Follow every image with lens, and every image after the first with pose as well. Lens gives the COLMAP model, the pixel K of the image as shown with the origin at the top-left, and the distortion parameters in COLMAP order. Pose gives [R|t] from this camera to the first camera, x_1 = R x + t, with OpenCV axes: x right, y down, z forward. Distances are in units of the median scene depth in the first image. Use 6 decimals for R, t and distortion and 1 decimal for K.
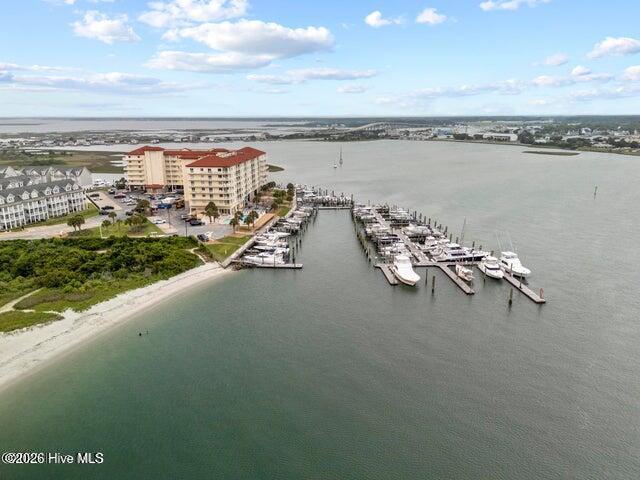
lens RADIAL K [[470.0, 0, 322.9], [0, 470.0, 242.6], [0, 0, 1]] dist [0.078106, -0.079657]
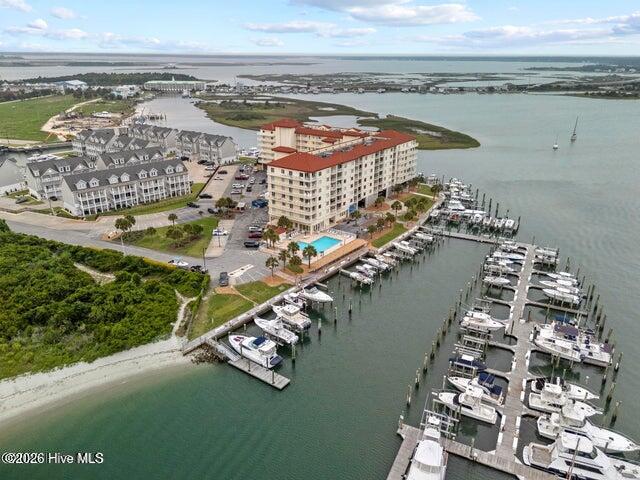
lens RADIAL K [[470.0, 0, 322.9], [0, 470.0, 242.6], [0, 0, 1]] dist [0.078106, -0.079657]
pose [[0.867062, 0.194256, -0.458768, 0.140413], [-0.139450, 0.978673, 0.150841, -0.132905], [0.478285, -0.066813, 0.875659, 0.282788]]
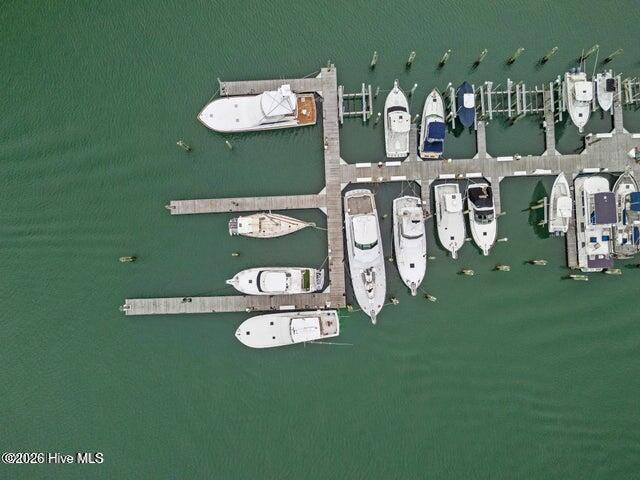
lens RADIAL K [[470.0, 0, 322.9], [0, 470.0, 242.6], [0, 0, 1]] dist [0.078106, -0.079657]
pose [[-0.020160, 0.999556, -0.021936, 0.176108], [-0.254539, 0.016086, 0.966929, -0.249845], [0.966852, 0.025077, 0.254102, 0.497786]]
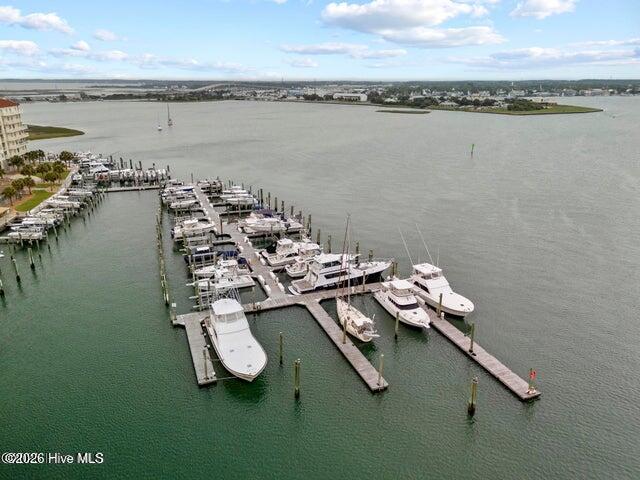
lens RADIAL K [[470.0, 0, 322.9], [0, 470.0, 242.6], [0, 0, 1]] dist [0.078106, -0.079657]
pose [[0.954152, -0.090942, 0.285174, 0.071735], [0.071423, 0.994381, 0.078134, -0.031524], [-0.290677, -0.054183, 0.955286, 0.291798]]
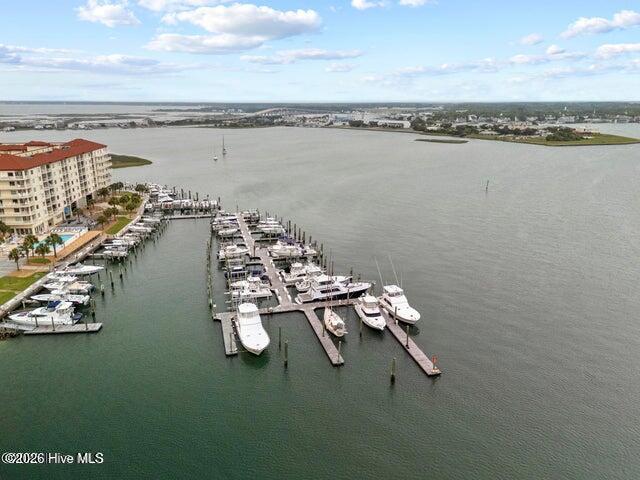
lens RADIAL K [[470.1, 0, 318.5], [0, 470.1, 243.3], [0, 0, 1]] dist [0.077337, -0.079937]
pose [[0.982021, -0.048255, 0.182501, 0.080449], [0.042760, 0.998509, 0.033926, -0.044231], [-0.183866, -0.025512, 0.982620, 0.162891]]
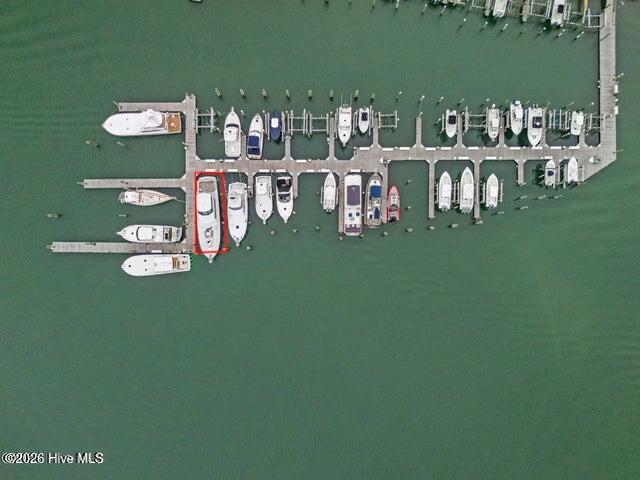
lens RADIAL K [[470.0, 0, 322.9], [0, 470.0, 242.6], [0, 0, 1]] dist [0.078106, -0.079657]
pose [[-0.059688, 0.998211, 0.003358, 0.190536], [-0.238651, -0.017536, 0.970947, -0.434729], [0.969269, 0.057153, 0.239271, 0.593667]]
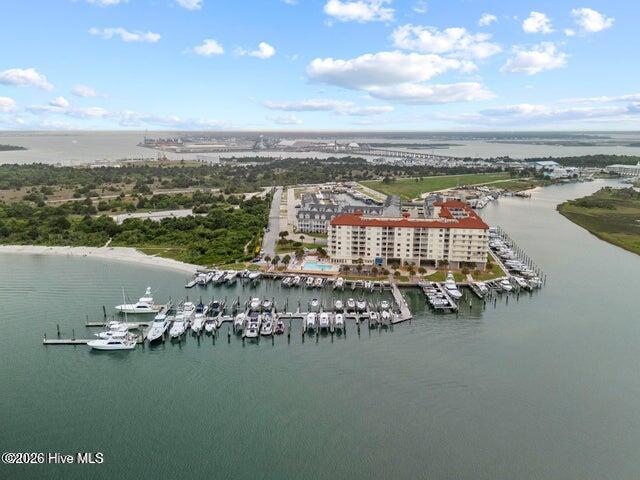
lens RADIAL K [[470.0, 0, 322.9], [0, 470.0, 242.6], [0, 0, 1]] dist [0.078106, -0.079657]
pose [[-0.052994, 0.236836, -0.970103, 0.788512], [-0.258390, 0.935131, 0.242413, -0.323517], [0.964586, 0.263511, 0.011640, 0.779468]]
